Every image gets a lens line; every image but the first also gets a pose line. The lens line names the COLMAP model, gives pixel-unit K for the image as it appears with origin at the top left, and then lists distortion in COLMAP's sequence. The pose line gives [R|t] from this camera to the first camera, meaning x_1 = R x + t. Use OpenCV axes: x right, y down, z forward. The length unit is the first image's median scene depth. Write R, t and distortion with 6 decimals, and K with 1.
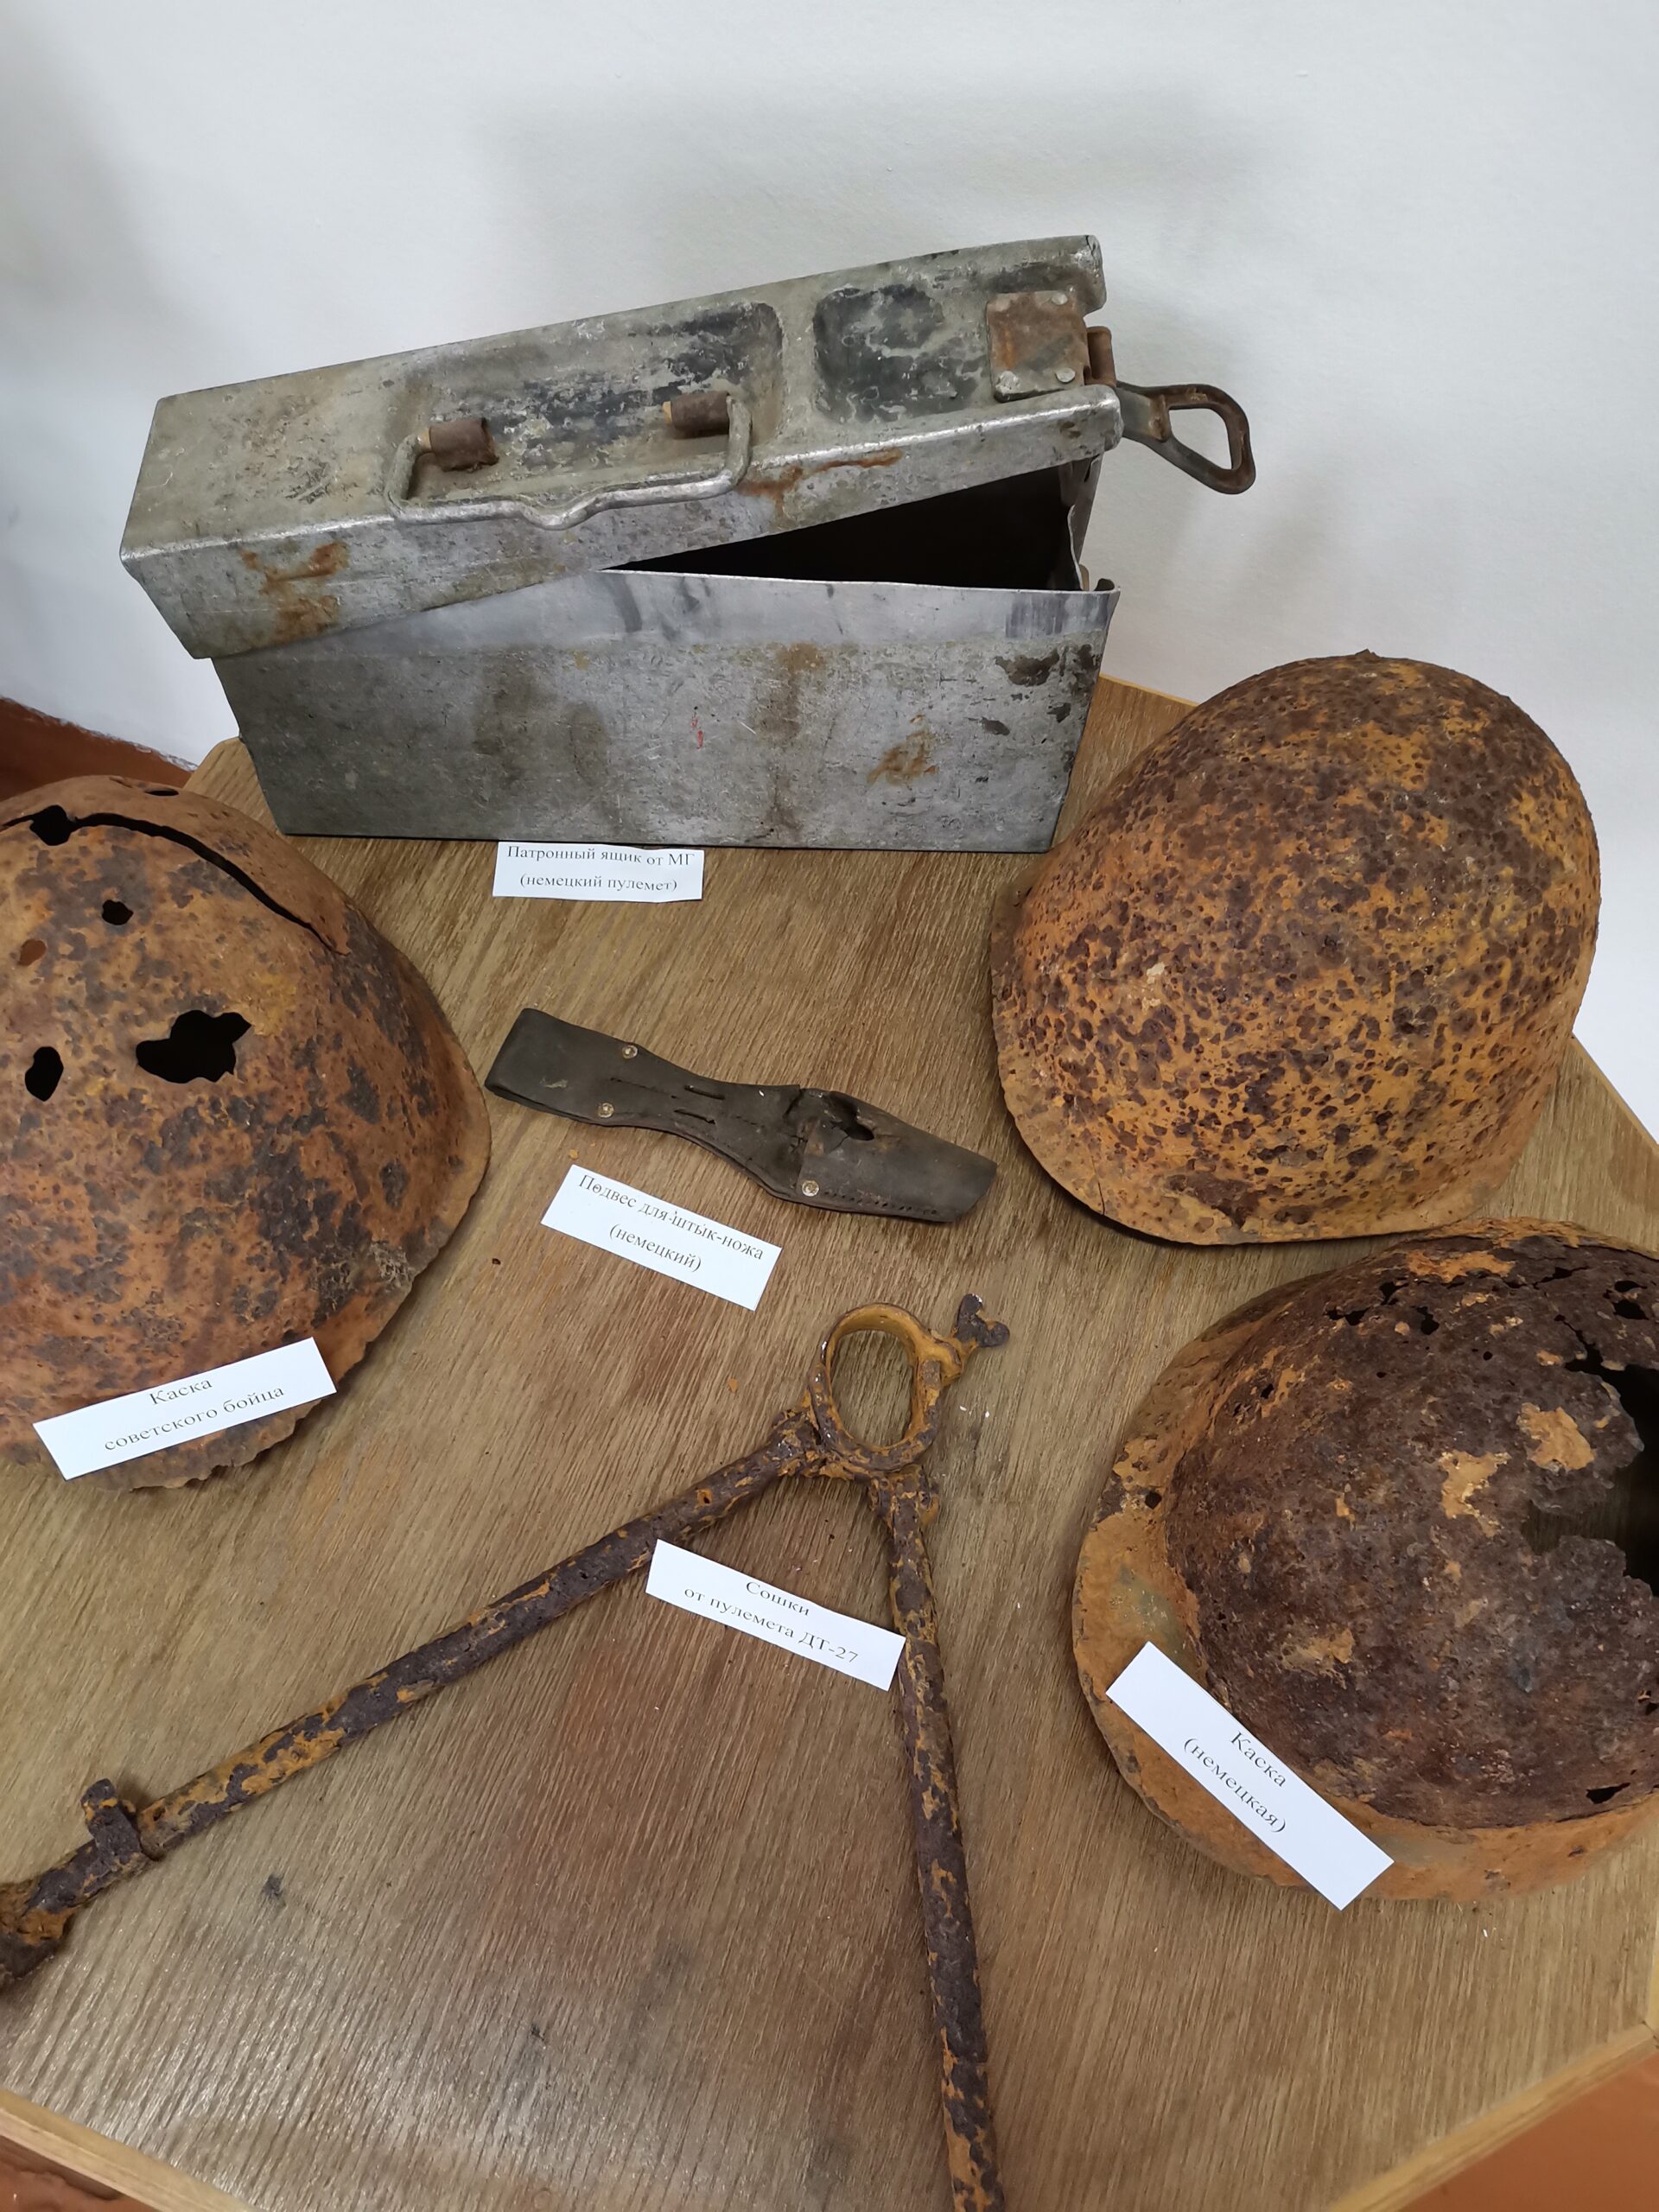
lens RADIAL K [[1671.3, 0, 828.6], [0, 1671.3, 1105.7], [0, 0, 1]] dist [0.044352, -0.009670]
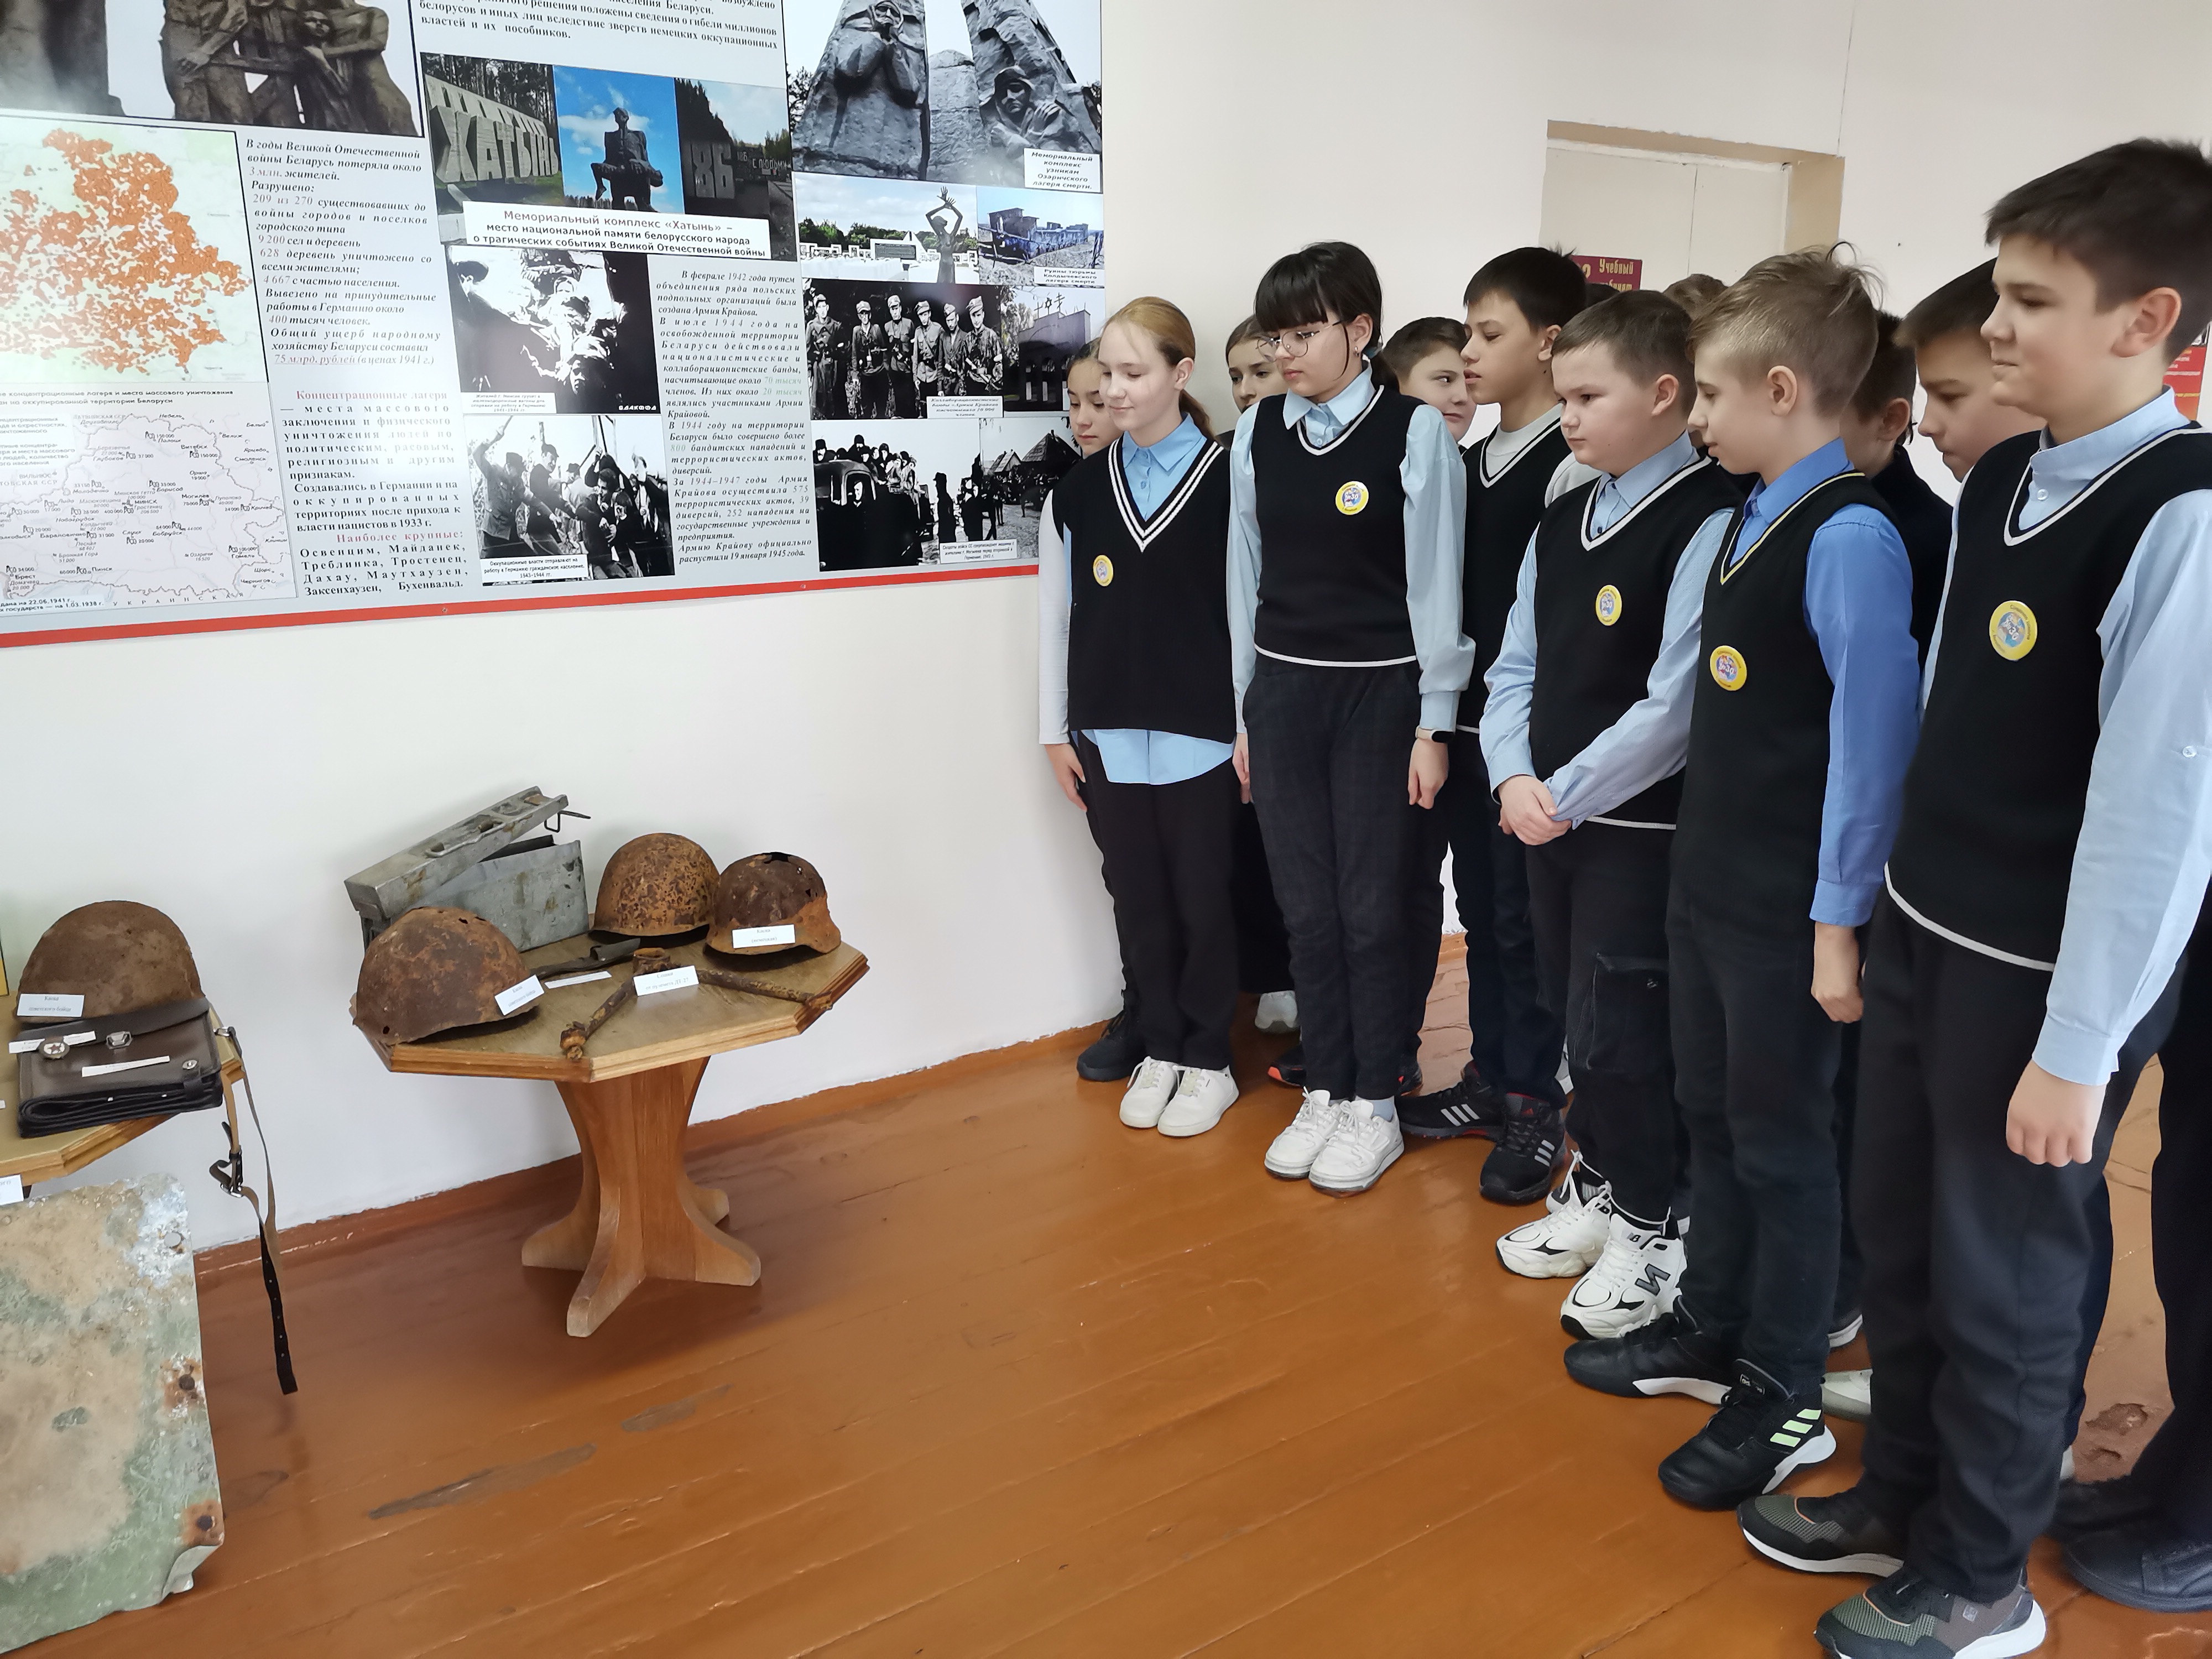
lens RADIAL K [[1671.3, 0, 1107.1], [0, 1671.3, 829.8], [0, 0, 1]] dist [0.044352, -0.009670]
pose [[0.577800, -0.231109, 0.782775, -2.359056], [0.739089, 0.555036, -0.381683, 2.277089], [-0.346258, 0.799077, 0.491510, -1.600307]]
